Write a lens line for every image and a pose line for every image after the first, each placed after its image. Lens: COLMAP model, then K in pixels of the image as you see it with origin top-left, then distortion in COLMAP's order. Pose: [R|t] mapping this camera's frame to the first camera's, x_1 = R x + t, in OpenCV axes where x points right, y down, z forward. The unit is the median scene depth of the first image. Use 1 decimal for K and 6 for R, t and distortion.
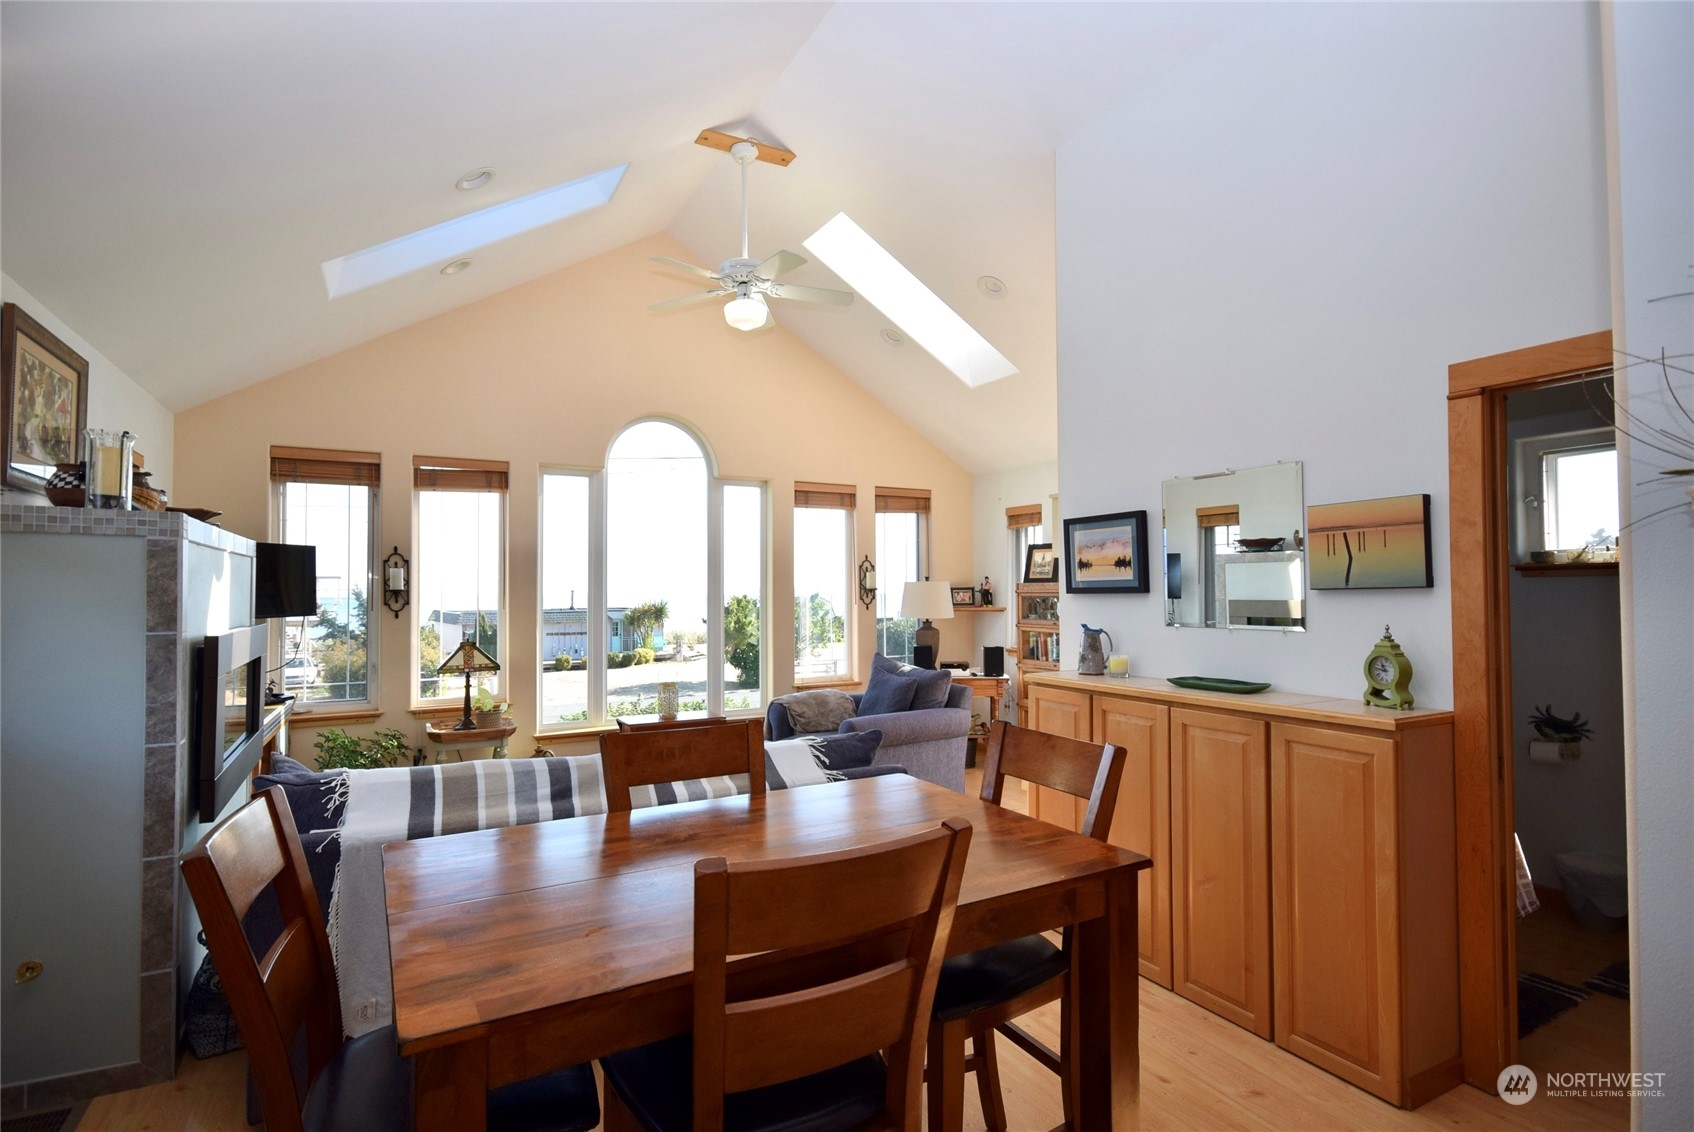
lens RADIAL K [[841.8, 0, 837.0], [0, 841.8, 572.7], [0, 0, 1]] dist [0.000577, 0.001173]
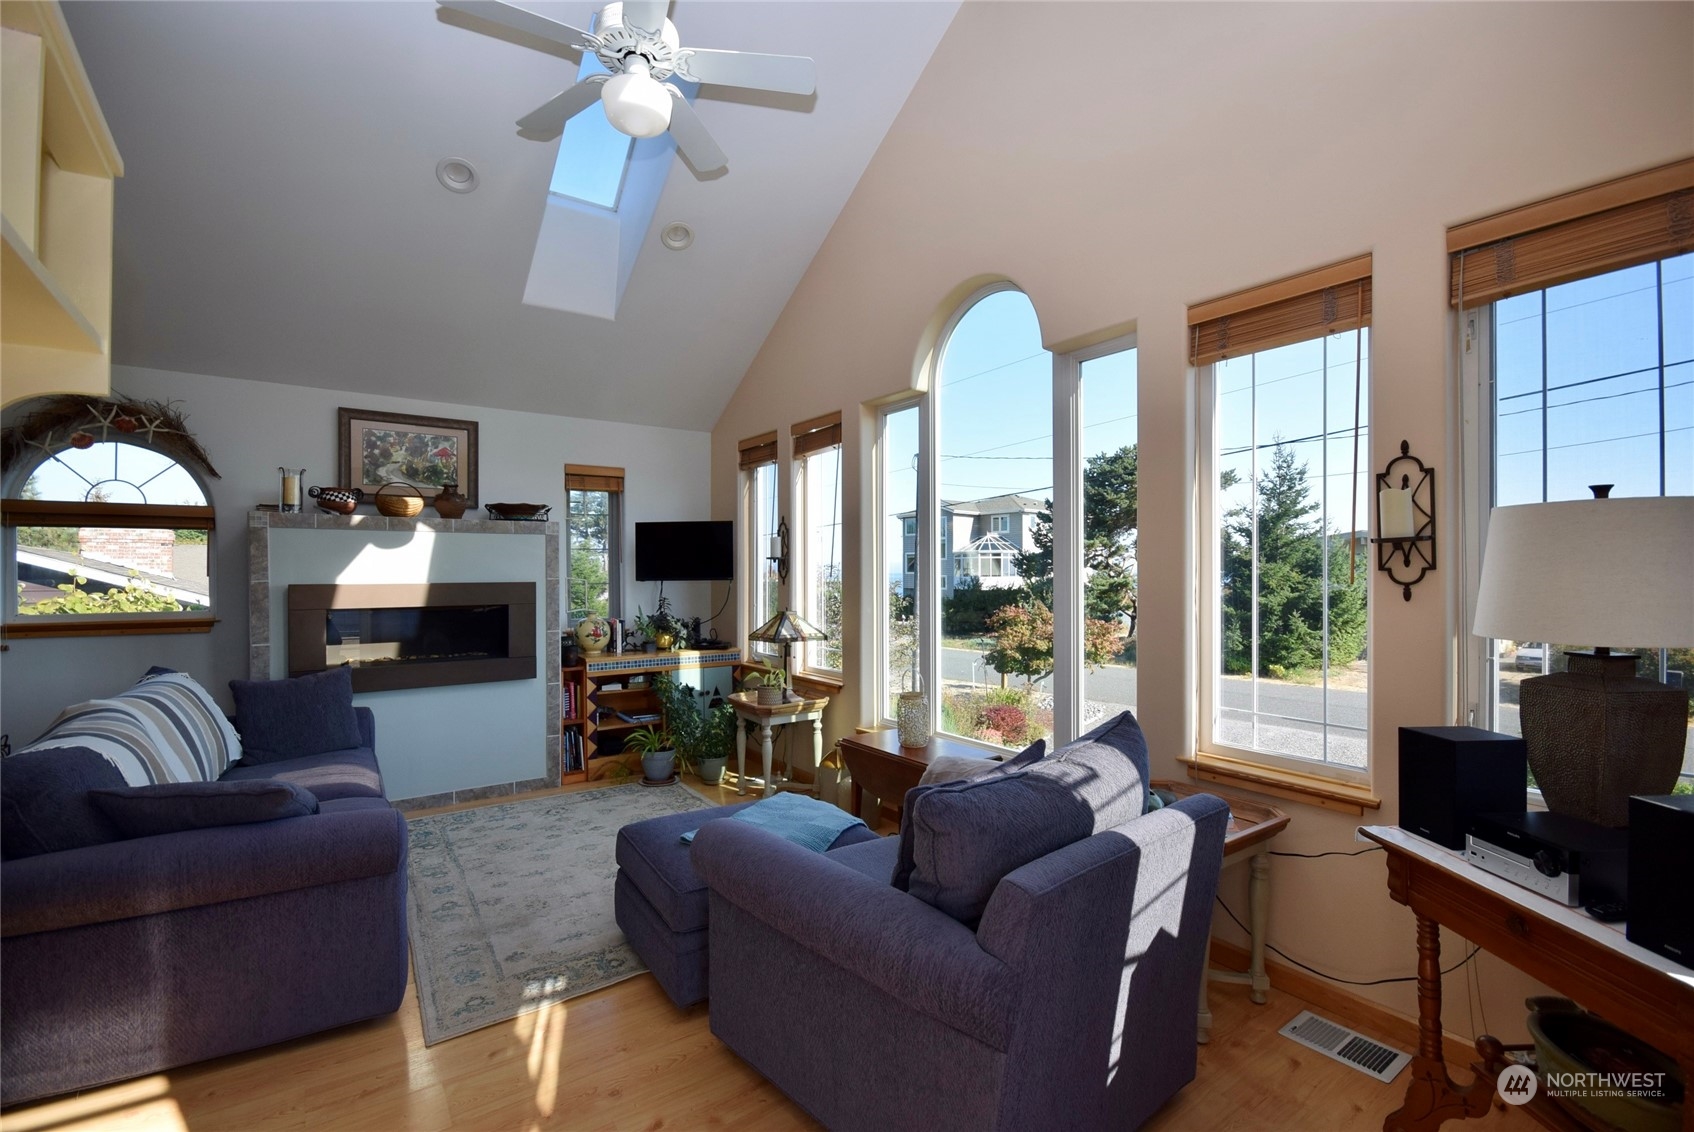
lens RADIAL K [[754.7, 0, 839.2], [0, 754.7, 572.4], [0, 0, 1]] dist [-0.003428, -0.000825]
pose [[0.097480, 0.006309, -0.995217, 0.324407], [0.022979, 0.999699, 0.008588, 0.024942], [0.994972, -0.023707, 0.097306, 0.752243]]
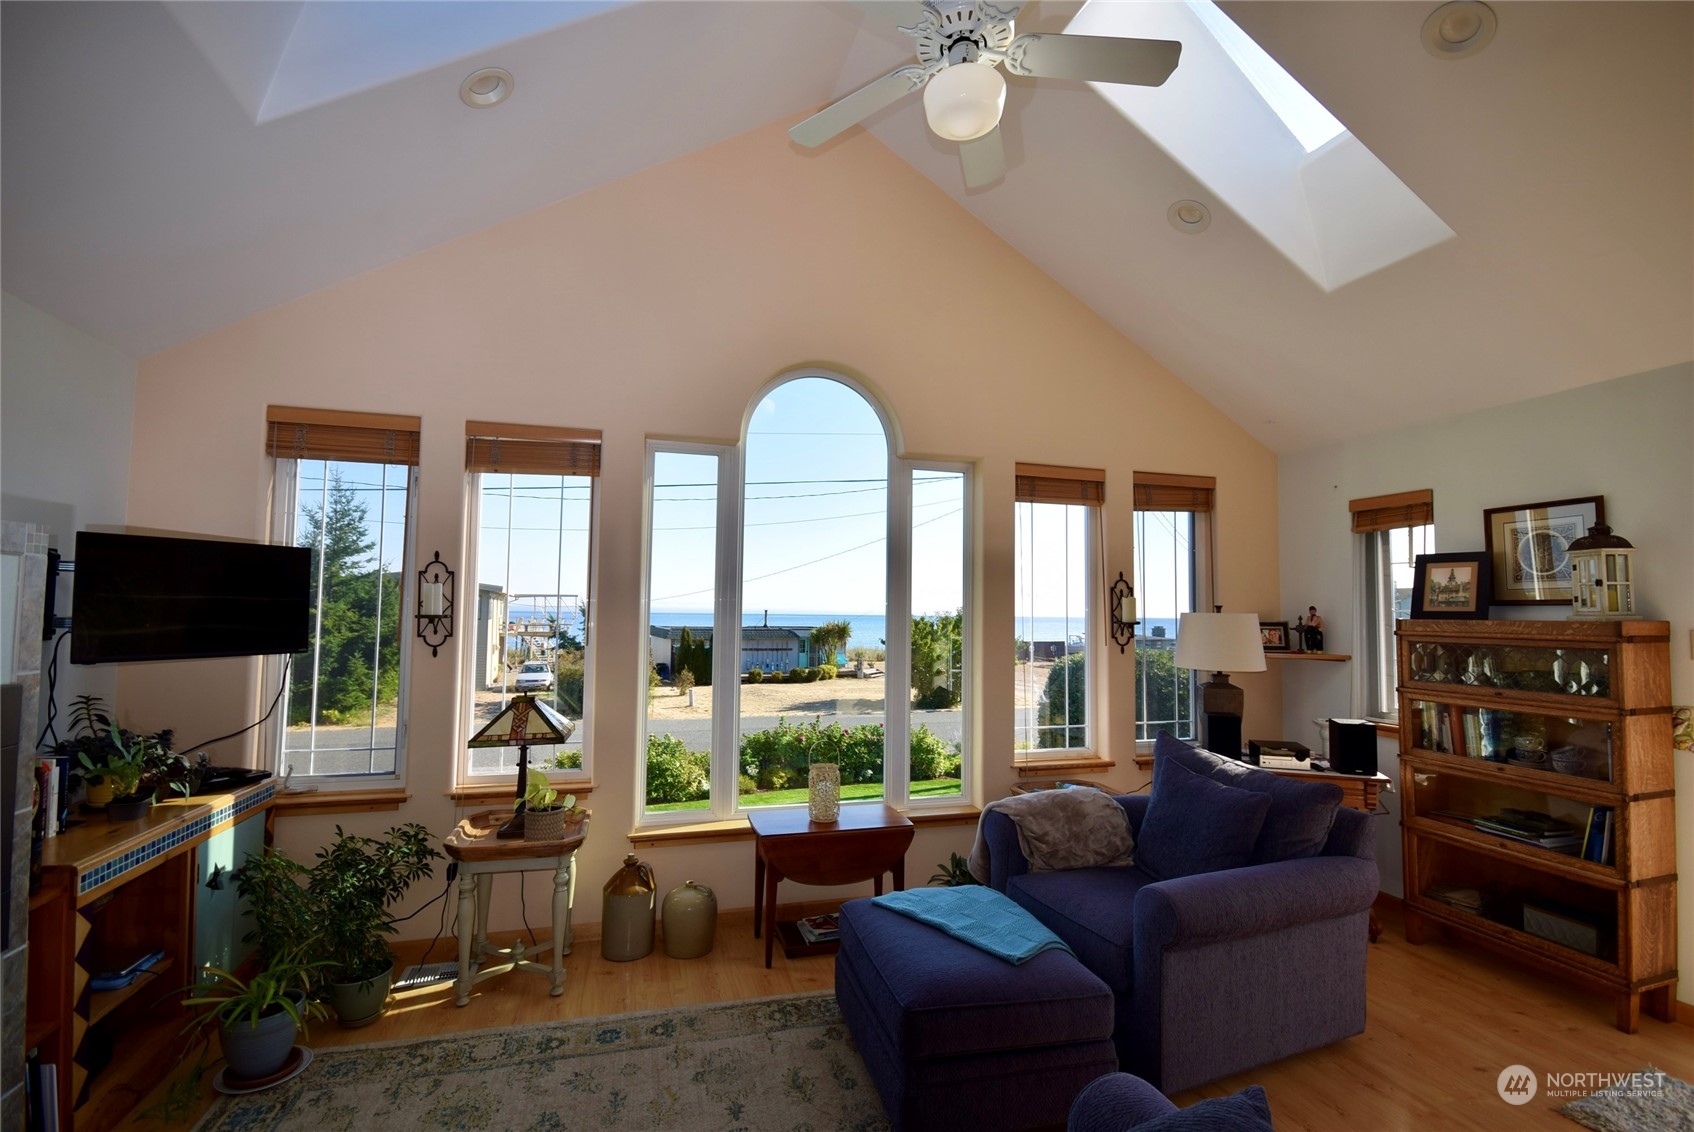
lens RADIAL K [[754.7, 0, 831.4], [0, 754.7, 564.6], [0, 0, 1]] dist [-0.003428, -0.000825]
pose [[0.974494, 0.003251, -0.224391, -0.056470], [-0.012572, 0.999116, -0.040121, 0.000281], [0.224062, 0.041919, 0.973673, 0.365084]]
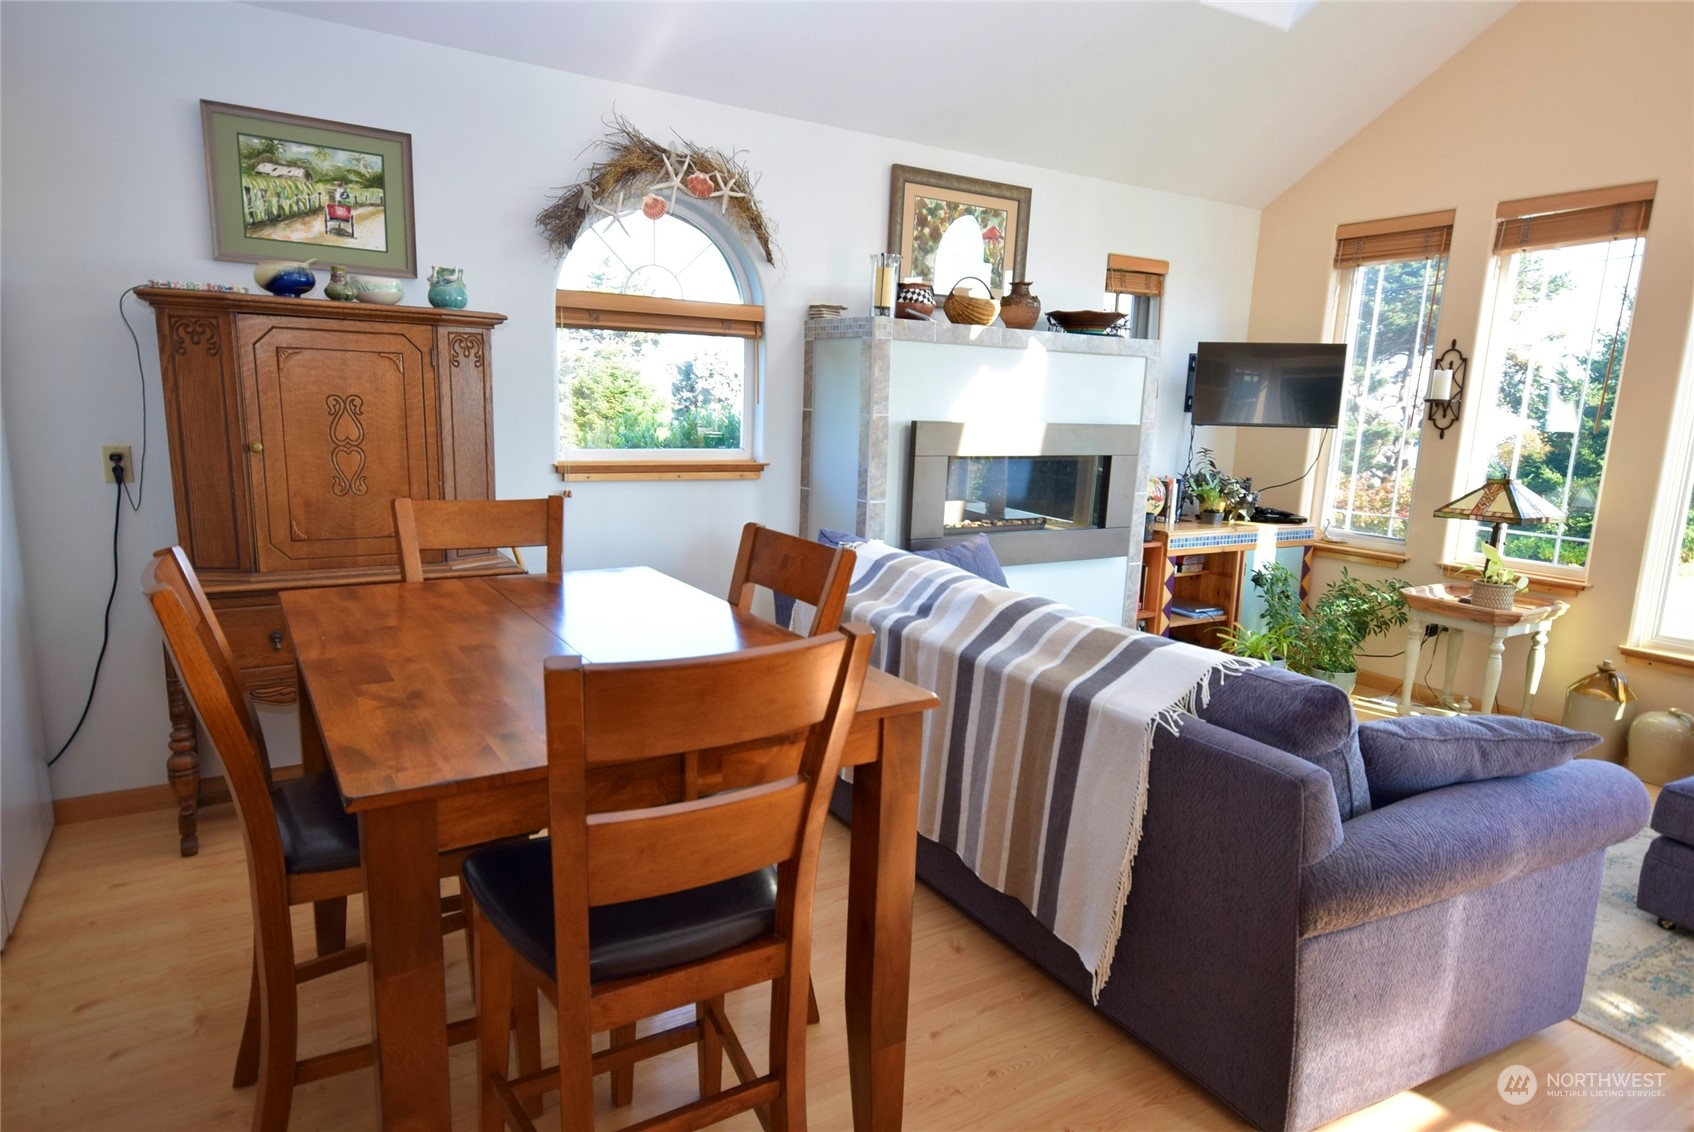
lens RADIAL K [[1001.6, 0, 841.2], [0, 1001.6, 571.4], [0, 0, 1]] dist [0.023611, 0.003885]
pose [[0.032129, 0.176784, -0.983725, 0.277225], [-0.012077, 0.984230, 0.176481, 0.014183], [0.999411, 0.006210, 0.033757, 0.337883]]
